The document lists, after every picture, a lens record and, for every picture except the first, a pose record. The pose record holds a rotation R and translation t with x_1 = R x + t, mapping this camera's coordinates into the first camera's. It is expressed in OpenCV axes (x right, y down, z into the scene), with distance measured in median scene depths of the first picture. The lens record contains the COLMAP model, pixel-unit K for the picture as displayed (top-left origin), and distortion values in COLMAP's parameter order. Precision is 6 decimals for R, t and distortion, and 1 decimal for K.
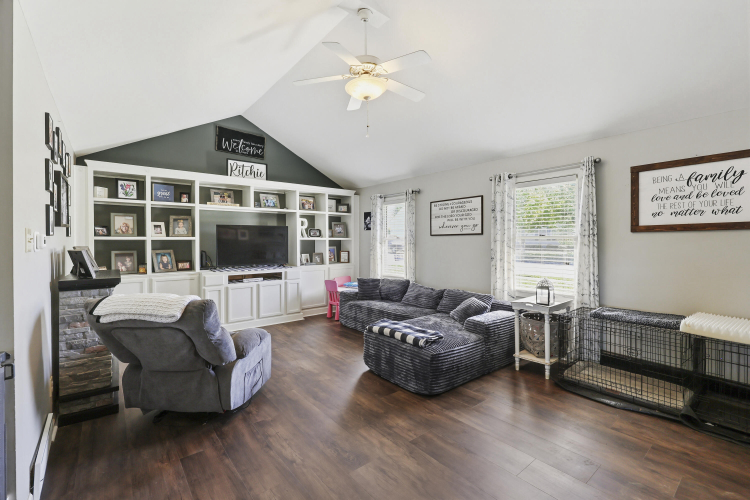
lens RADIAL K [[338.8, 0, 374.6], [0, 338.8, 240.1], [0, 0, 1]] dist [0.002039, 0.000211]
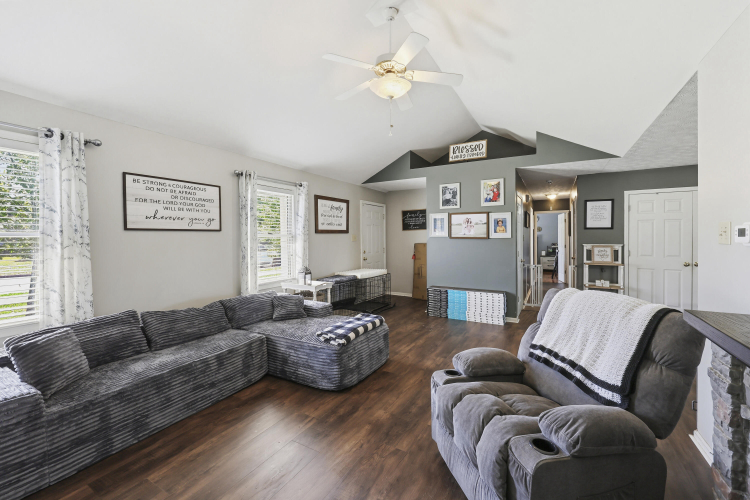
lens RADIAL K [[305.9, 0, 373.7], [0, 305.9, 242.3], [0, 0, 1]] dist [-0.001115, -0.000023]
pose [[-0.353827, -0.003752, 0.935303, -0.506757], [0.008362, 0.999939, 0.007175, 0.008966], [-0.935273, 0.010360, -0.353774, 0.828088]]
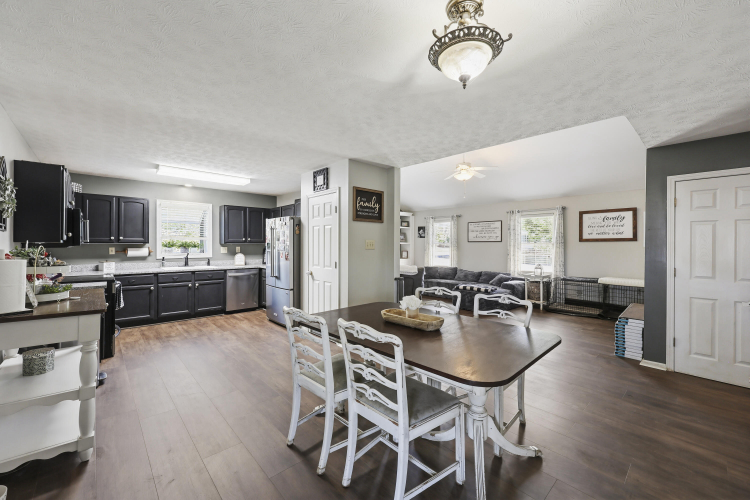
lens RADIAL K [[305.9, 0, 373.7], [0, 305.9, 242.3], [0, 0, 1]] dist [-0.001115, -0.000023]
pose [[0.998057, 0.008641, 0.061699, -0.434550], [-0.008313, 0.999950, -0.005571, 0.001490], [-0.061744, 0.005047, 0.998079, -0.559303]]
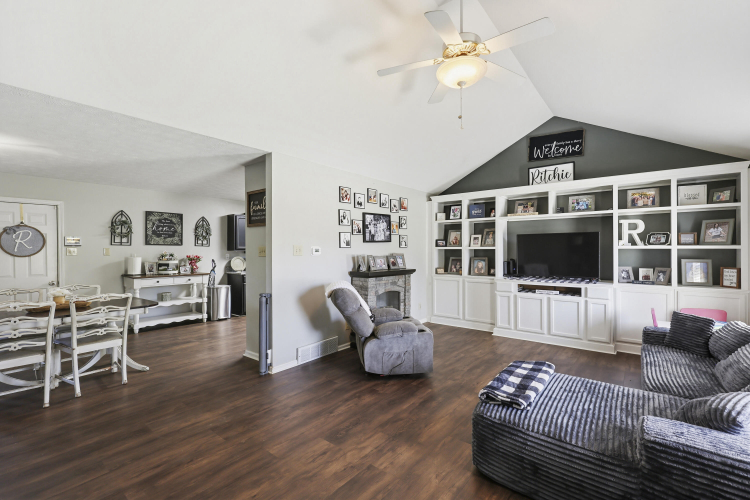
lens RADIAL K [[328.4, 0, 375.0], [0, 328.4, 250.0], [0, 0, 1]] dist [0.000179, -0.000191]
pose [[0.215350, 0.002055, -0.976535, 0.448896], [0.001469, 0.999996, 0.002429, -0.001042], [0.976536, -0.001958, 0.215346, 0.368566]]
